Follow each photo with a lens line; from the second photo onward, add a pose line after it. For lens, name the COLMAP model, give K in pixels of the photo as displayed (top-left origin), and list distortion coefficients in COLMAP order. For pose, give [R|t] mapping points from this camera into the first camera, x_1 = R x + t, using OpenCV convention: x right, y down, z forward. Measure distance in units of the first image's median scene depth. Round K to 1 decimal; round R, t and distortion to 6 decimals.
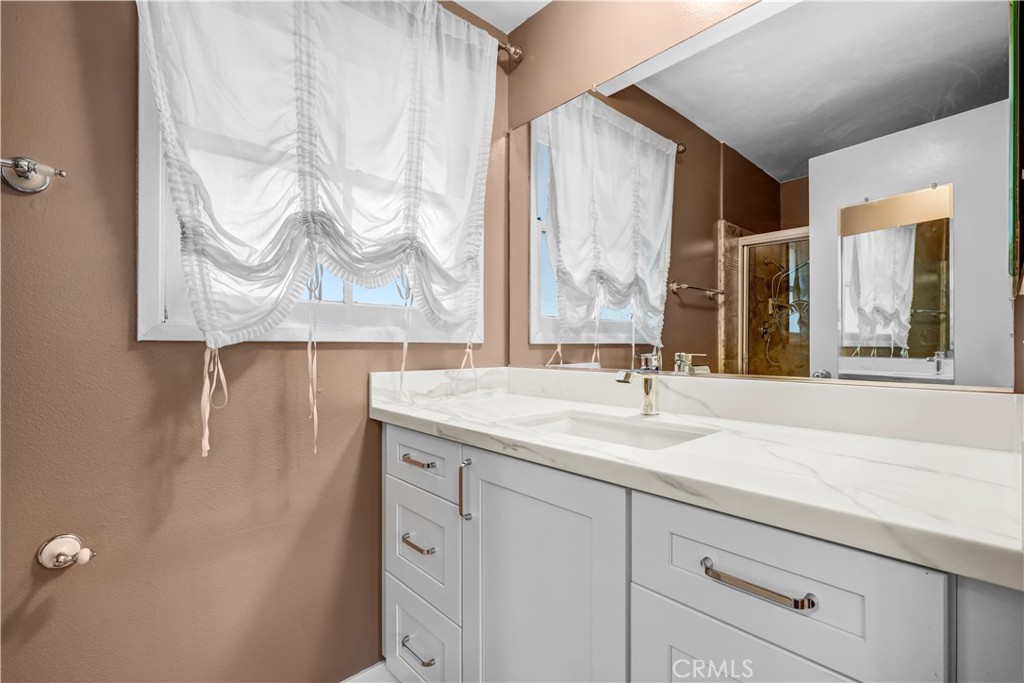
lens RADIAL K [[466.0, 0, 513.4], [0, 466.0, 344.8], [0, 0, 1]] dist [0.000797, 0.000230]
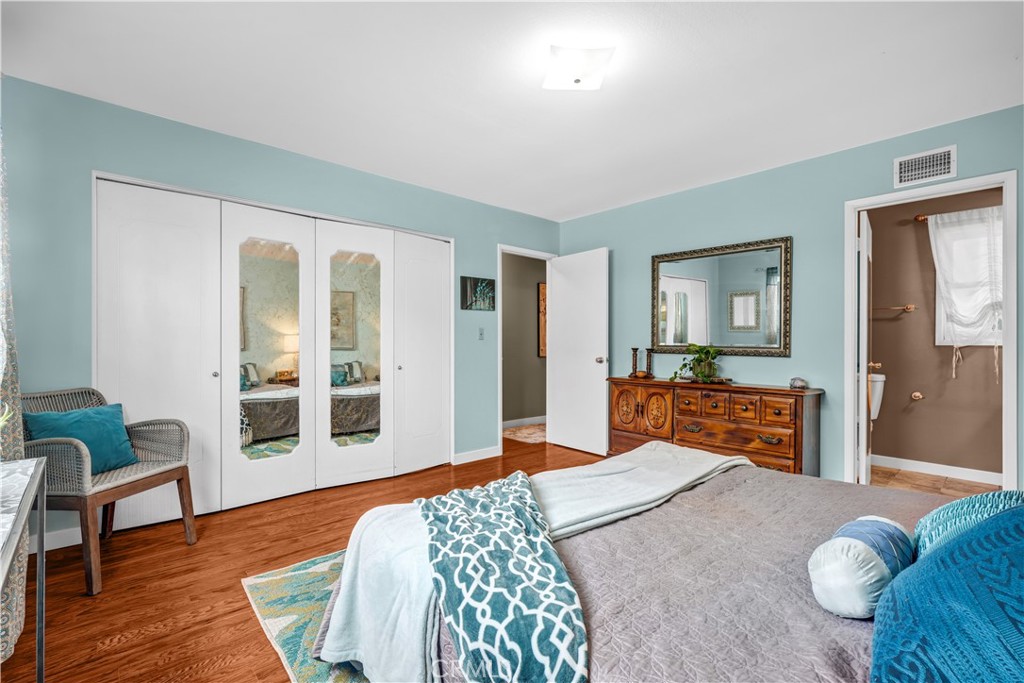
lens RADIAL K [[466.0, 0, 513.1], [0, 466.0, 345.5], [0, 0, 1]] dist [0.000797, 0.000230]
pose [[0.004189, 0.000720, -0.999991, 2.757976], [-0.004573, 0.999989, 0.000701, 0.004879], [0.999981, 0.004570, 0.004192, -2.273051]]
